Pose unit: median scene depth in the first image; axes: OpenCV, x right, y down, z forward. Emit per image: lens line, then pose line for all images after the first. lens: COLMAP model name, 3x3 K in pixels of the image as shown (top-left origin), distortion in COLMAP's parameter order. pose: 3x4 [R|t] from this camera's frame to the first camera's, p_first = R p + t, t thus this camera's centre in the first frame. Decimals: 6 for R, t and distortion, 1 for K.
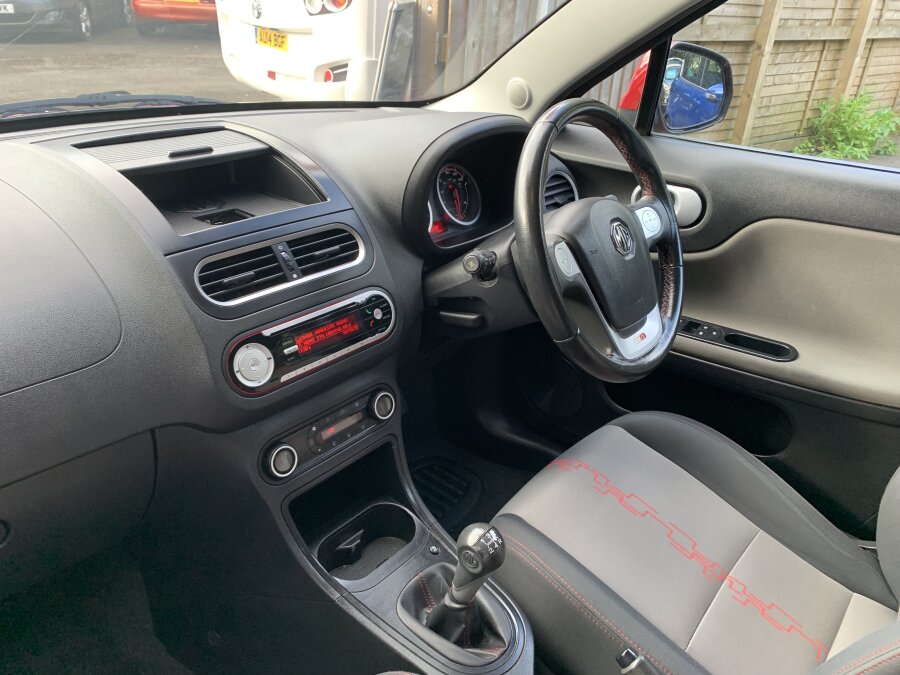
lens RADIAL K [[674.3, 0, 451.4], [0, 674.3, 341.8], [0, 0, 1]] dist [0.013404, -0.008655]
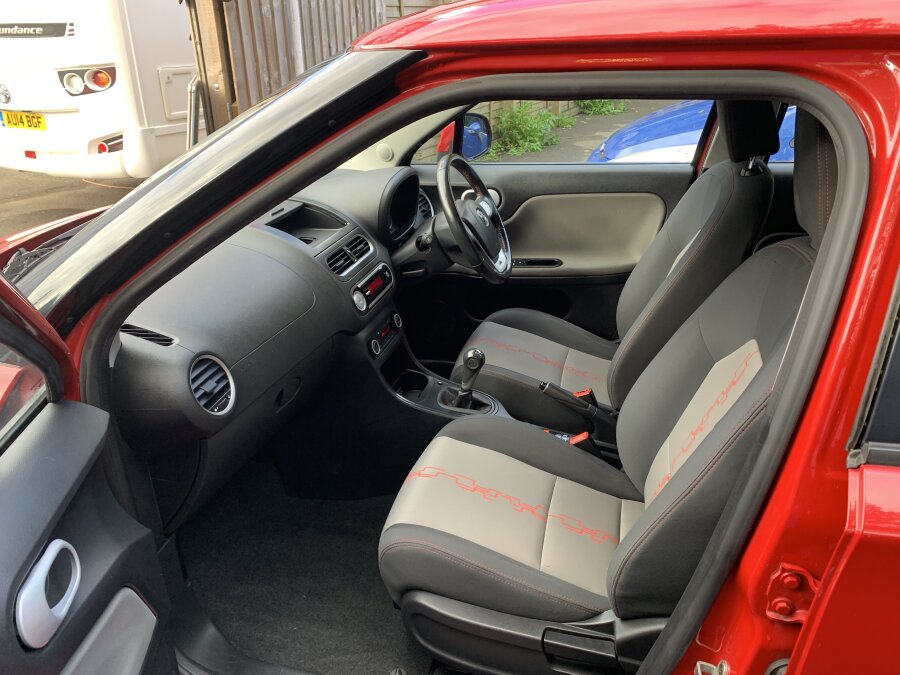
lens RADIAL K [[671.8, 0, 445.3], [0, 671.8, 354.5], [0, 0, 1]] dist [0.029066, -0.028100]
pose [[0.905341, -0.248882, 0.344117, -0.208339], [0.254669, 0.966591, 0.029074, 0.052236], [-0.339856, 0.061314, 0.938477, -0.273997]]
